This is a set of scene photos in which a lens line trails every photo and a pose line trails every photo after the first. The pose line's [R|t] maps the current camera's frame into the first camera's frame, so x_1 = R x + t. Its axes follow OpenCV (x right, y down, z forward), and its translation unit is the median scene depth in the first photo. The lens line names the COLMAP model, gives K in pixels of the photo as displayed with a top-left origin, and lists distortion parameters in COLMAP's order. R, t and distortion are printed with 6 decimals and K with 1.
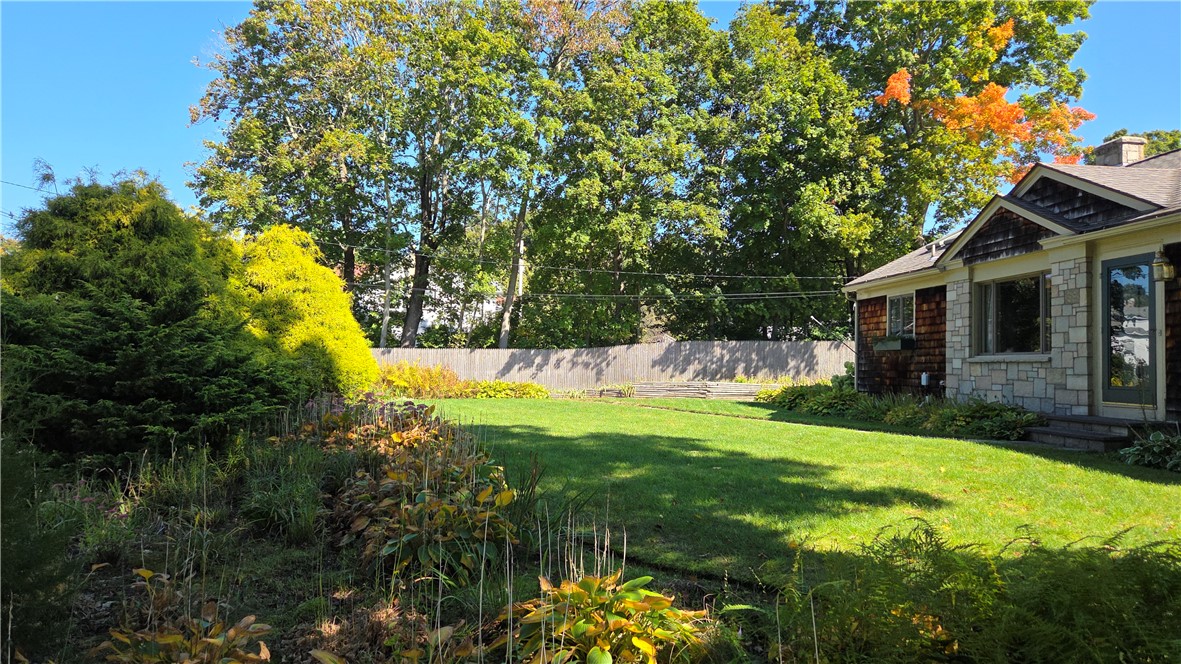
lens RADIAL K [[794.6, 0, 590.5], [0, 794.6, 332.0], [0, 0, 1]] dist [0.064839, -0.059448]
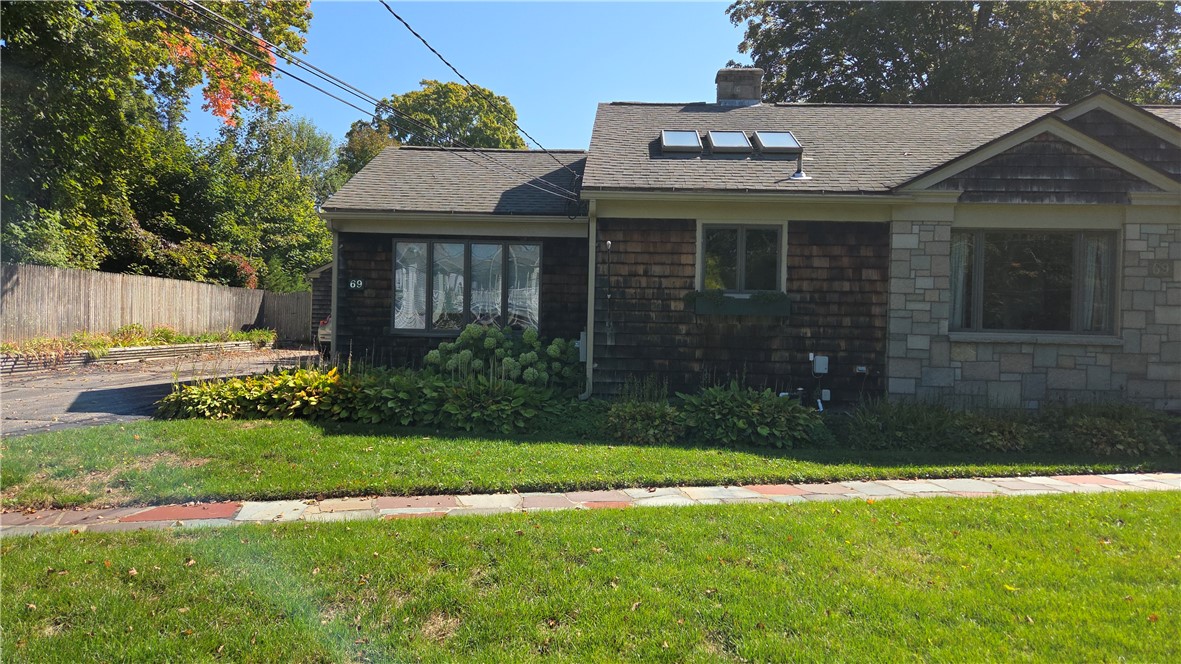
lens RADIAL K [[794.6, 0, 590.5], [0, 794.6, 332.0], [0, 0, 1]] dist [0.064839, -0.059448]
pose [[0.173304, -0.013800, 0.984772, -0.285058], [-0.064345, 0.997607, 0.025304, 0.033799], [-0.982764, -0.067751, 0.172001, 1.255205]]
